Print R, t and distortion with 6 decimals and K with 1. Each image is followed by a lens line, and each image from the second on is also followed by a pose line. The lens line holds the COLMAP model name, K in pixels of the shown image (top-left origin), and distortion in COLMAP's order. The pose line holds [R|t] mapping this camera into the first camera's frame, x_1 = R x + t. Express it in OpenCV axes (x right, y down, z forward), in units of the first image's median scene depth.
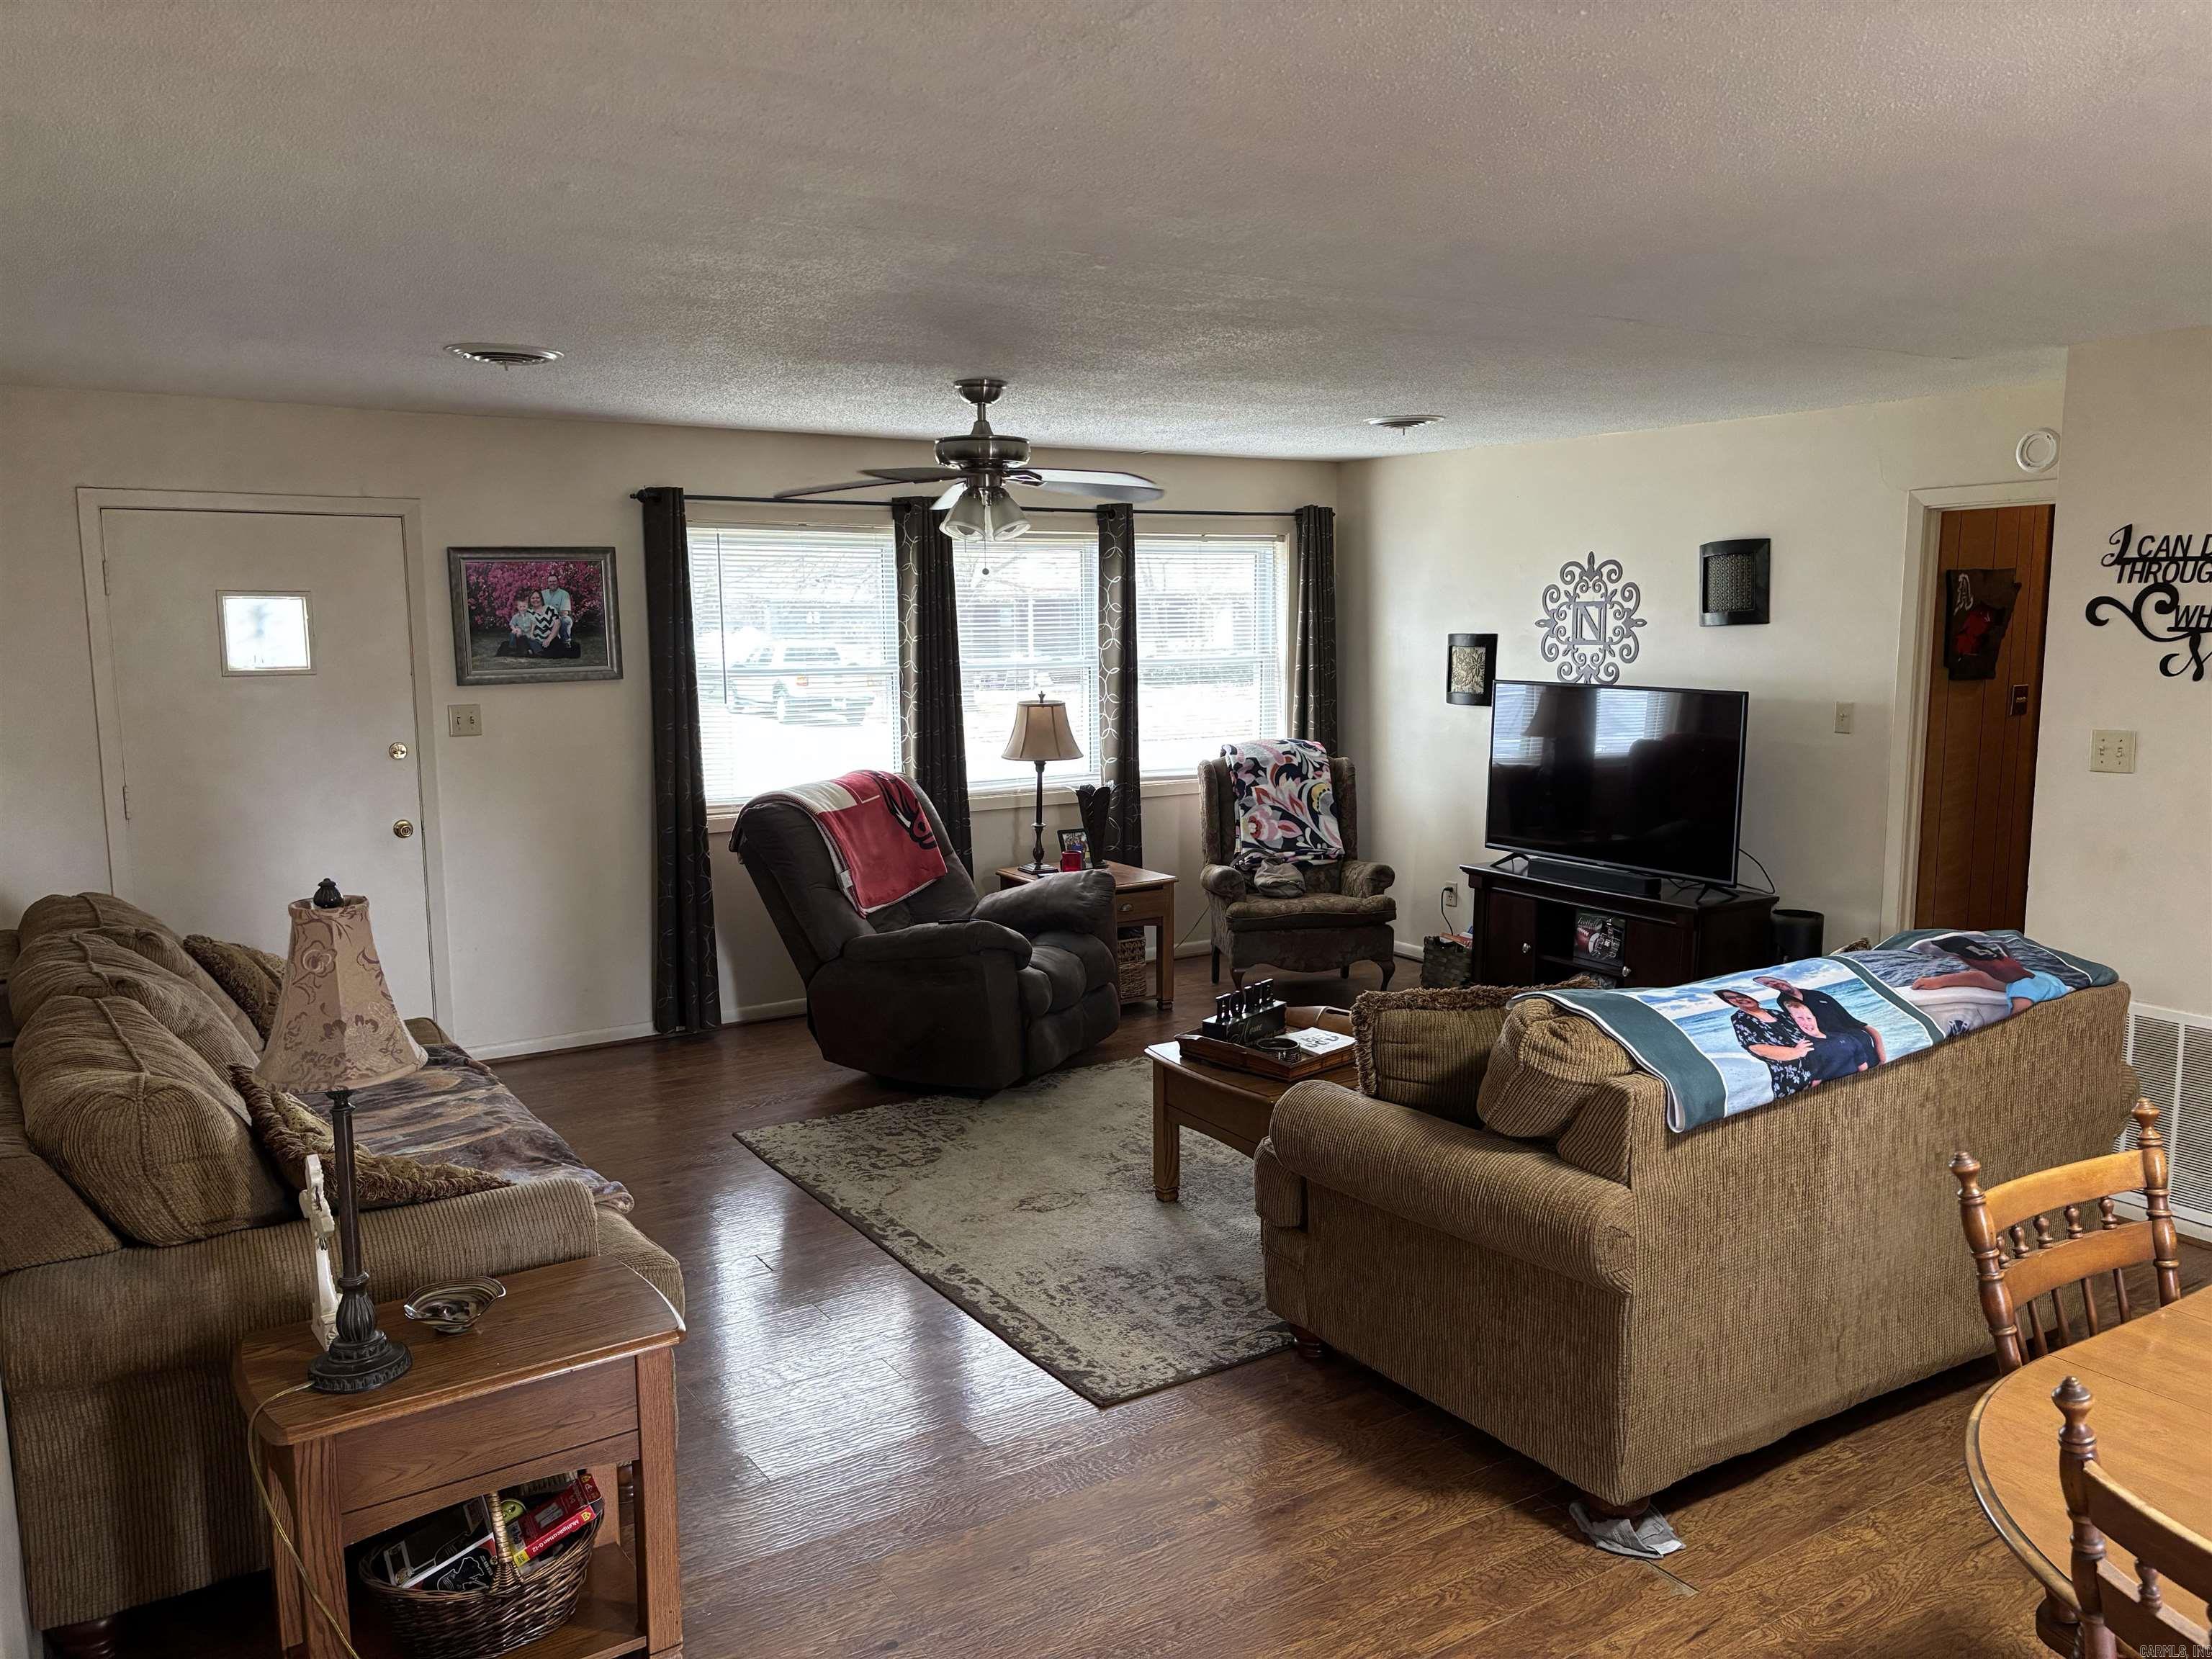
lens RADIAL K [[1672.5, 0, 1104.6], [0, 1672.5, 833.3], [0, 0, 1]] dist [0.056847, -0.056789]
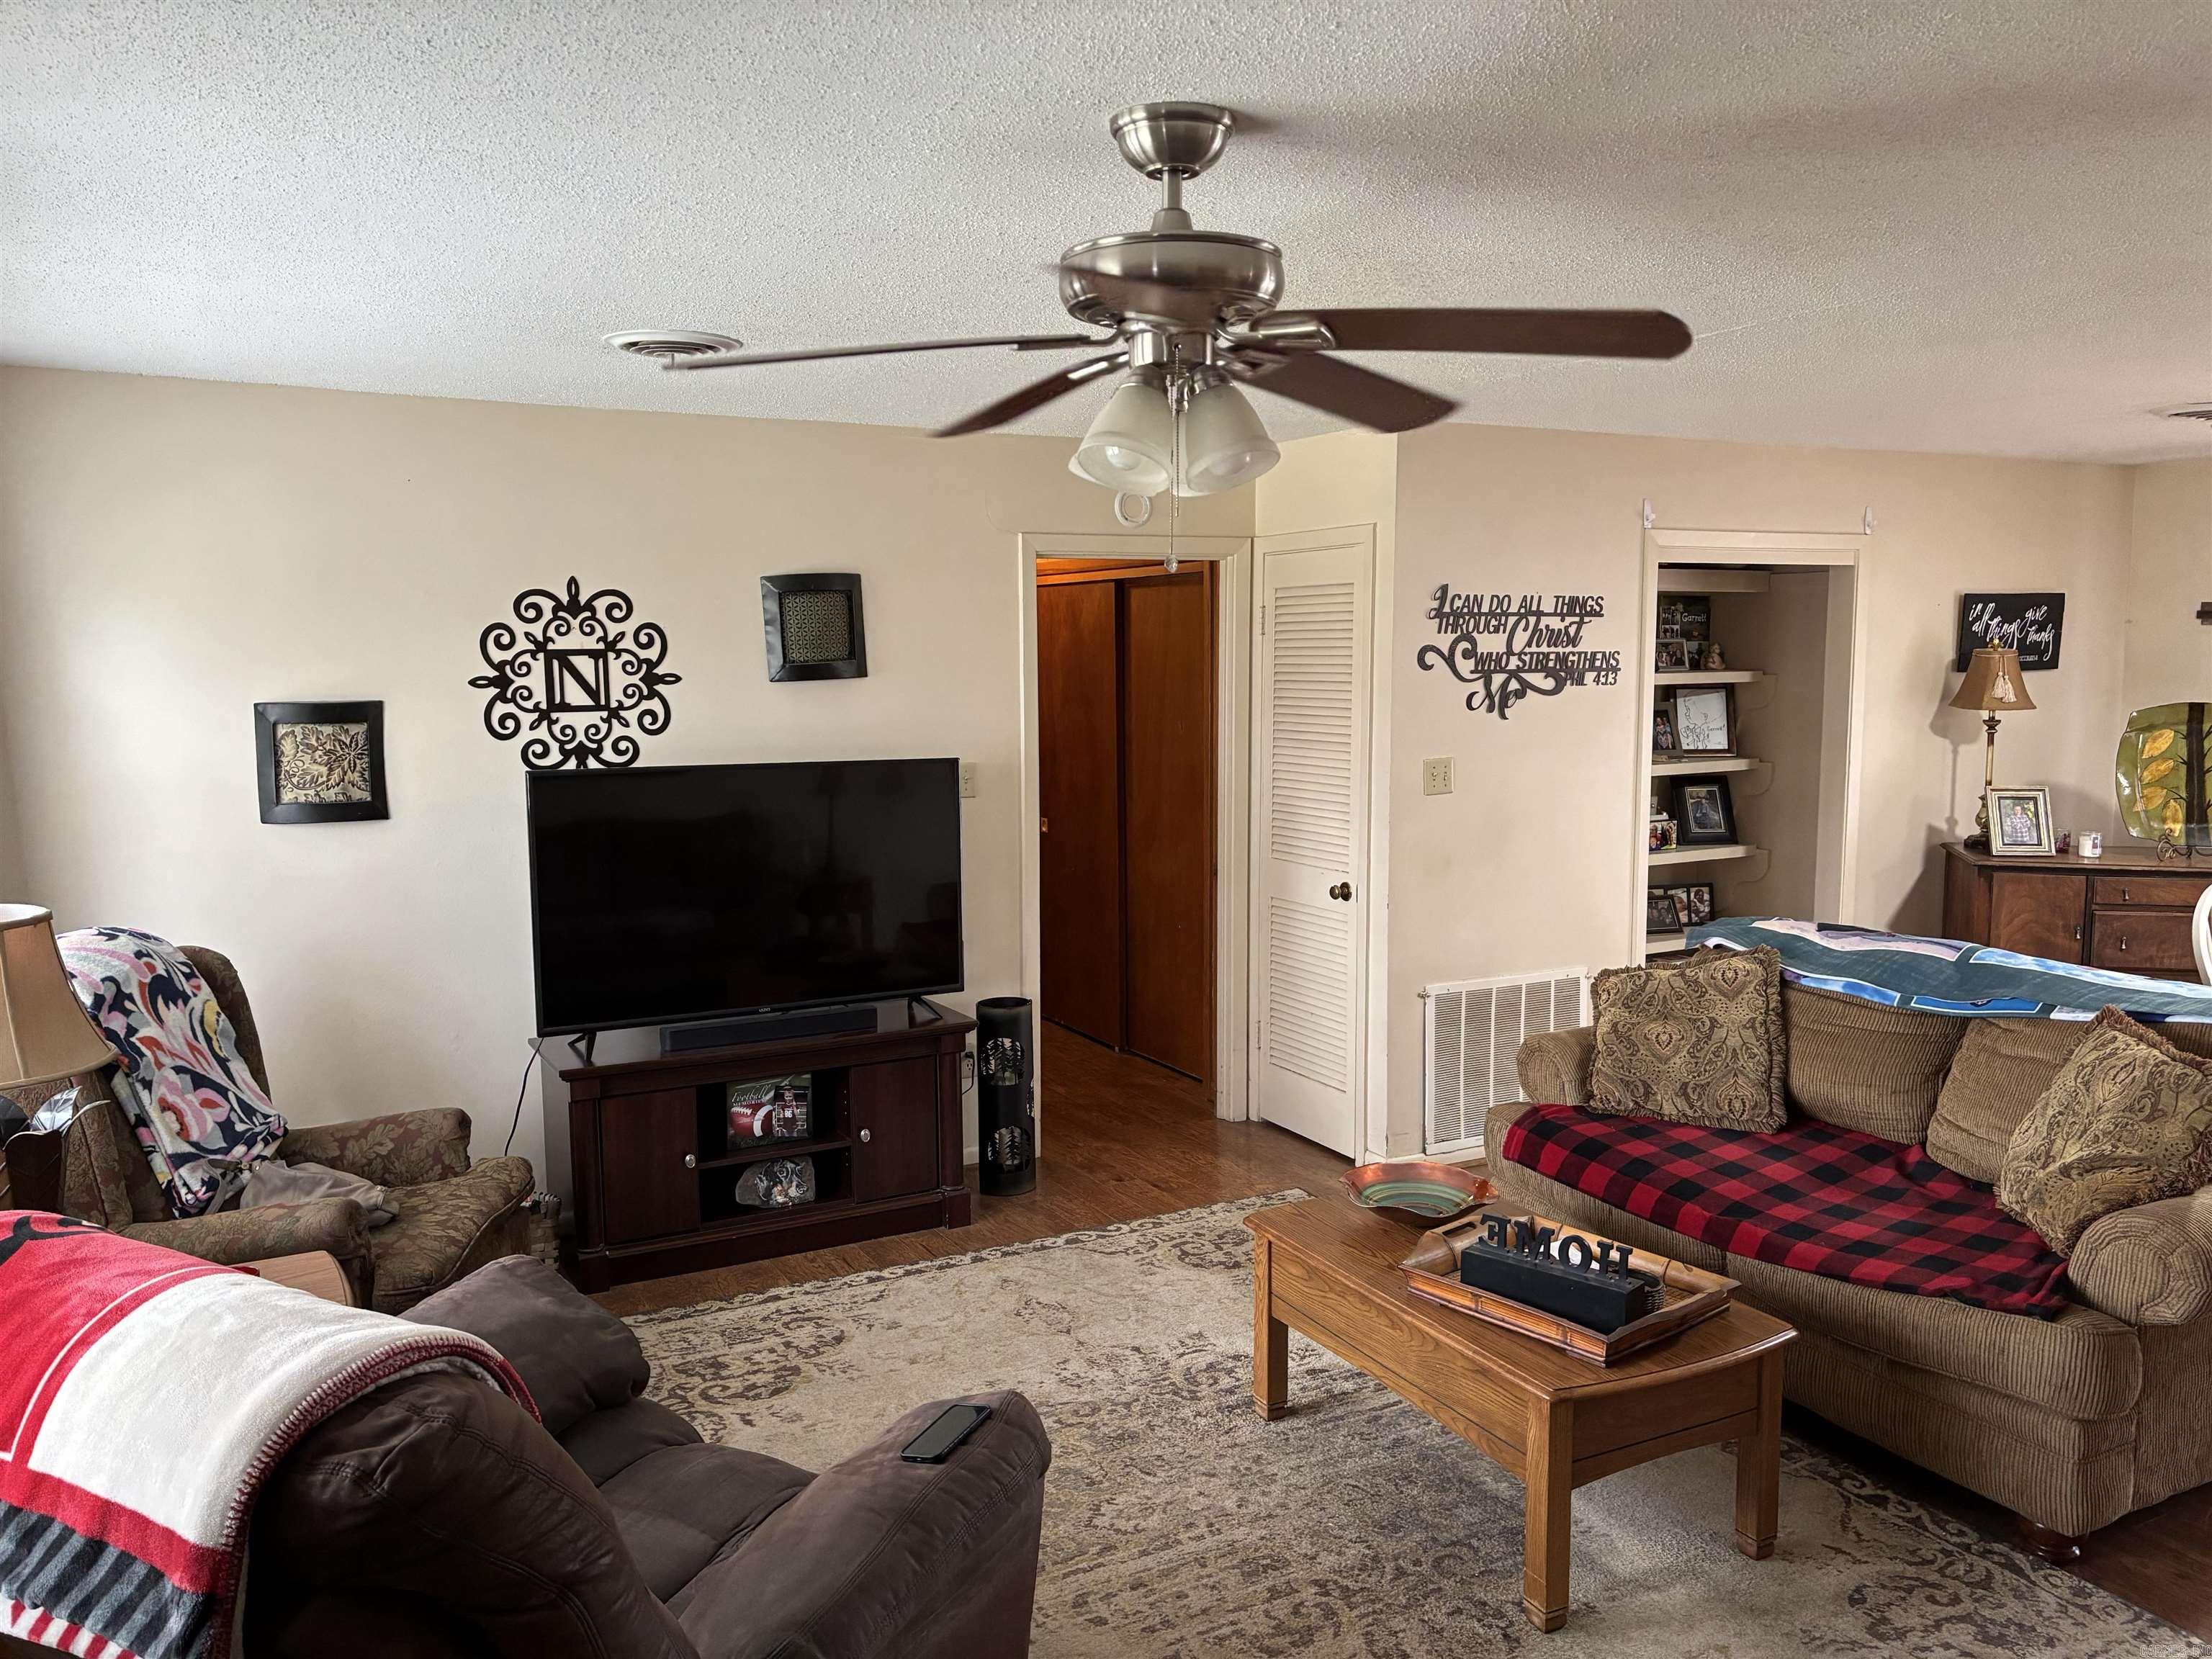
lens RADIAL K [[1672.5, 0, 1107.4], [0, 1672.5, 830.2], [0, 0, 1]] dist [0.056847, -0.056789]
pose [[0.077063, -0.098356, 0.992163, -0.384949], [0.140155, 0.986310, 0.086890, -0.095783], [-0.987126, 0.132361, 0.089793, 0.746590]]
